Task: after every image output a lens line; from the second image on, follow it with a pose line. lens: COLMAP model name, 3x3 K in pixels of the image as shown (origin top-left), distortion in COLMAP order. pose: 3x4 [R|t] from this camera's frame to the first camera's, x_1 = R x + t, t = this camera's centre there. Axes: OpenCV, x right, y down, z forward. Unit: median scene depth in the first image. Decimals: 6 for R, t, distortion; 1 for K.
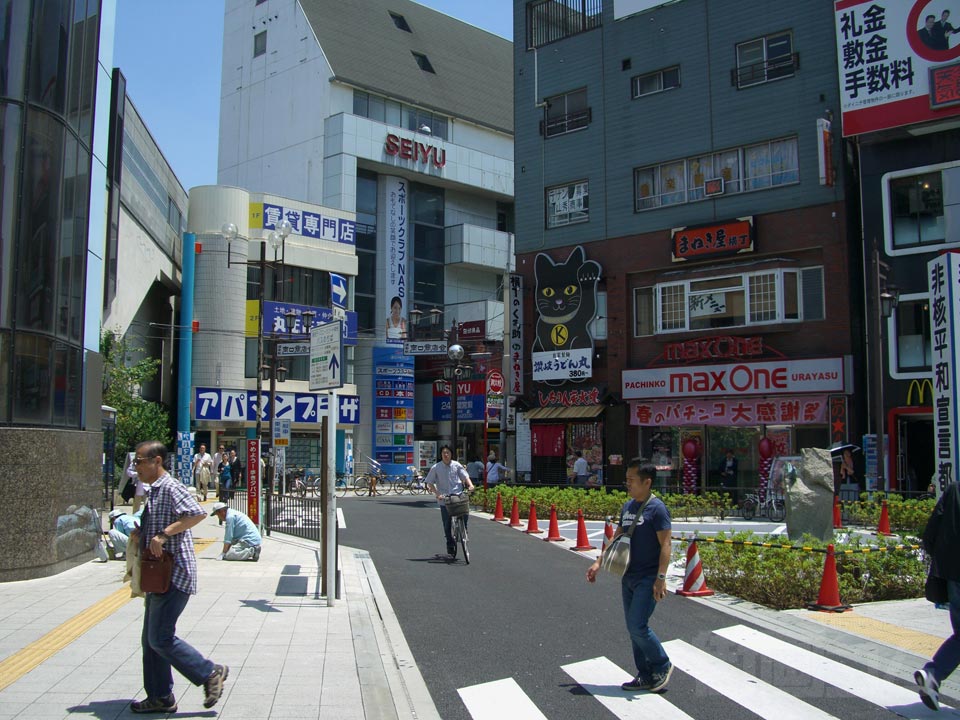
lens RADIAL K [[1054.6, 0, 456.4], [0, 1054.6, 360.0], [0, 0, 1]] dist [-0.178929, 0.121247]
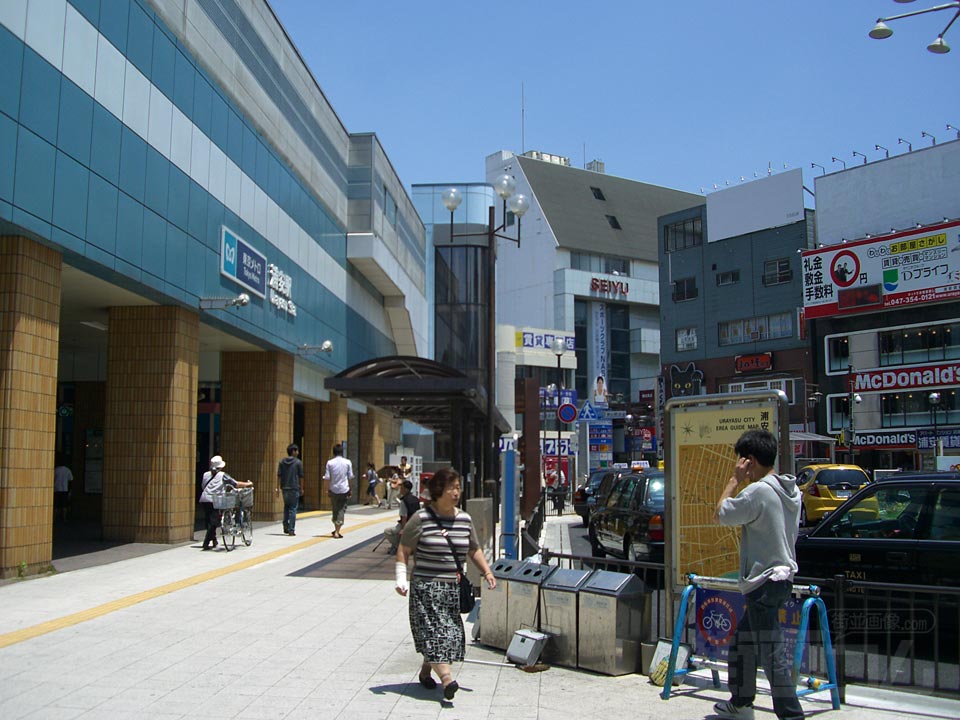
lens RADIAL K [[1054.6, 0, 456.4], [0, 1054.6, 360.0], [0, 0, 1]] dist [-0.178929, 0.121247]
pose [[0.979414, -0.024065, -0.200421, 0.061512], [0.019364, 0.999490, -0.025383, -0.057404], [0.200929, 0.020979, 0.979381, -0.759208]]
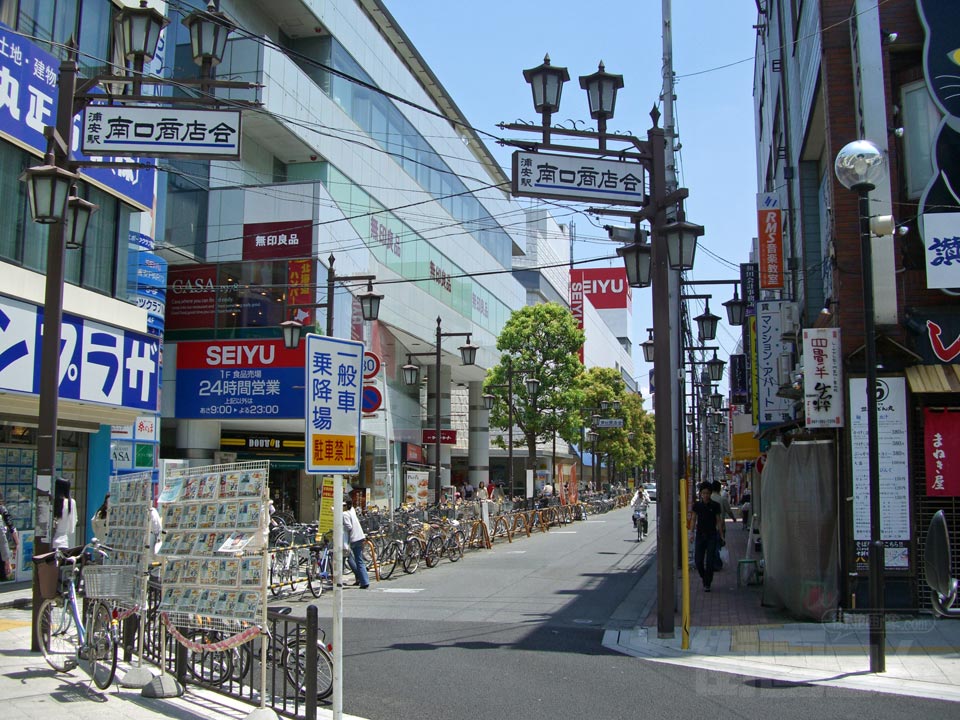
lens RADIAL K [[1054.6, 0, 456.4], [0, 1054.6, 360.0], [0, 0, 1]] dist [-0.178929, 0.121247]
pose [[0.855897, 0.059430, 0.513720, -0.195474], [-0.046785, 0.998200, -0.037530, 0.051653], [-0.515026, 0.008088, 0.857137, 0.625077]]
